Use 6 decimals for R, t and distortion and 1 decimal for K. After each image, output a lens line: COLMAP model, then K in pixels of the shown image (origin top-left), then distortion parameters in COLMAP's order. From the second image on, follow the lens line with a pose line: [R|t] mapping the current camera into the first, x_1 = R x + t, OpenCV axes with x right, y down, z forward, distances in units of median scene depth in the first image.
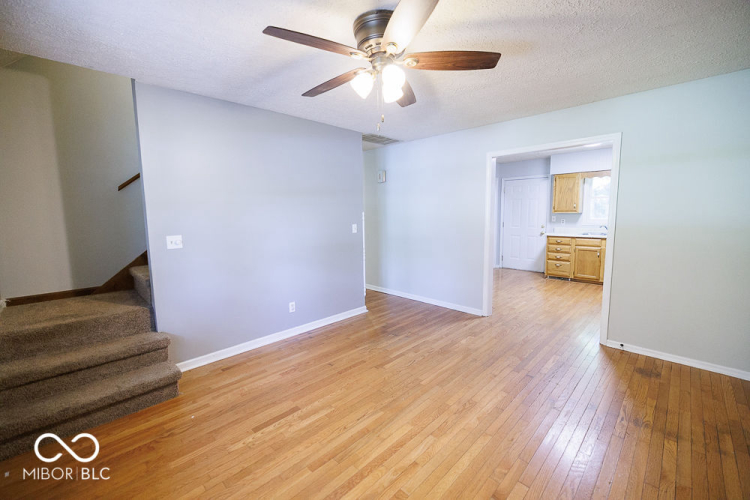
lens RADIAL K [[311.8, 0, 373.3], [0, 311.8, 249.0], [0, 0, 1]] dist [-0.000722, 0.000868]
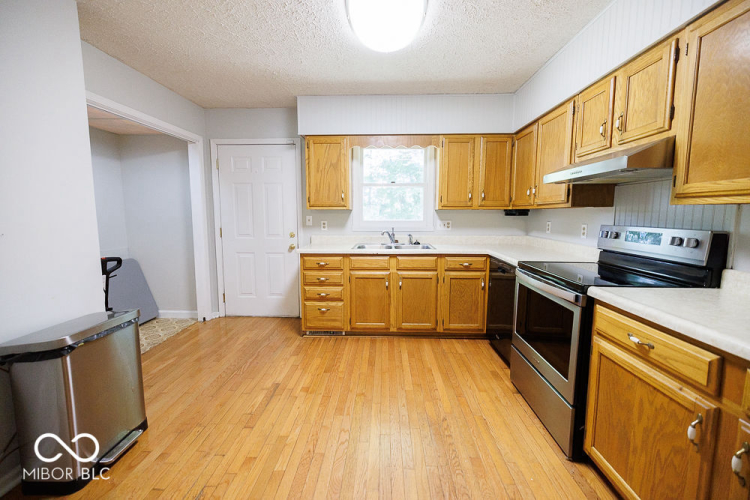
lens RADIAL K [[311.8, 0, 376.2], [0, 311.8, 247.0], [0, 0, 1]] dist [-0.000722, 0.000868]
pose [[0.726170, -0.048071, 0.685833, 0.302774], [0.065904, 0.997826, 0.000160, -0.044938], [-0.684350, 0.045083, 0.727759, 0.552842]]
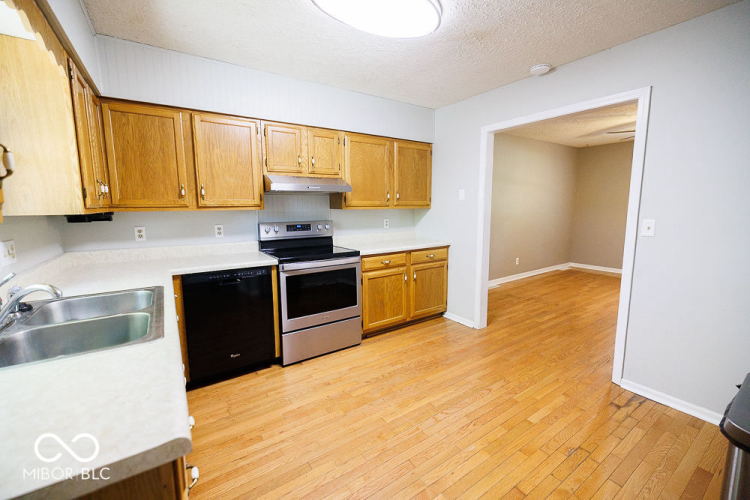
lens RADIAL K [[311.8, 0, 375.0], [0, 311.8, 245.2], [0, 0, 1]] dist [-0.000722, 0.000868]
pose [[-0.982356, 0.007919, 0.186855, 0.476187], [0.053313, 0.969506, 0.239198, -0.125729], [-0.179263, 0.244939, -0.952822, 1.070286]]
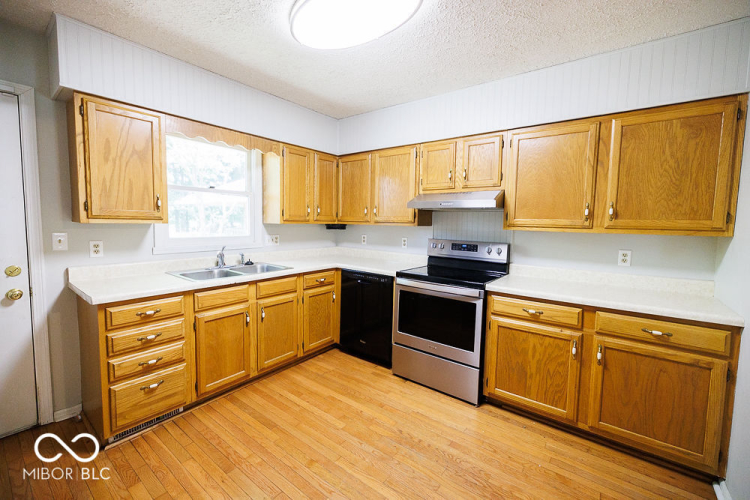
lens RADIAL K [[311.8, 0, 376.4], [0, 311.8, 244.3], [0, 0, 1]] dist [-0.000722, 0.000868]
pose [[-0.141681, -0.054288, 0.988423, 0.248265], [0.105333, 0.992000, 0.069583, -0.088767], [-0.984292, 0.113972, -0.134829, 0.789020]]
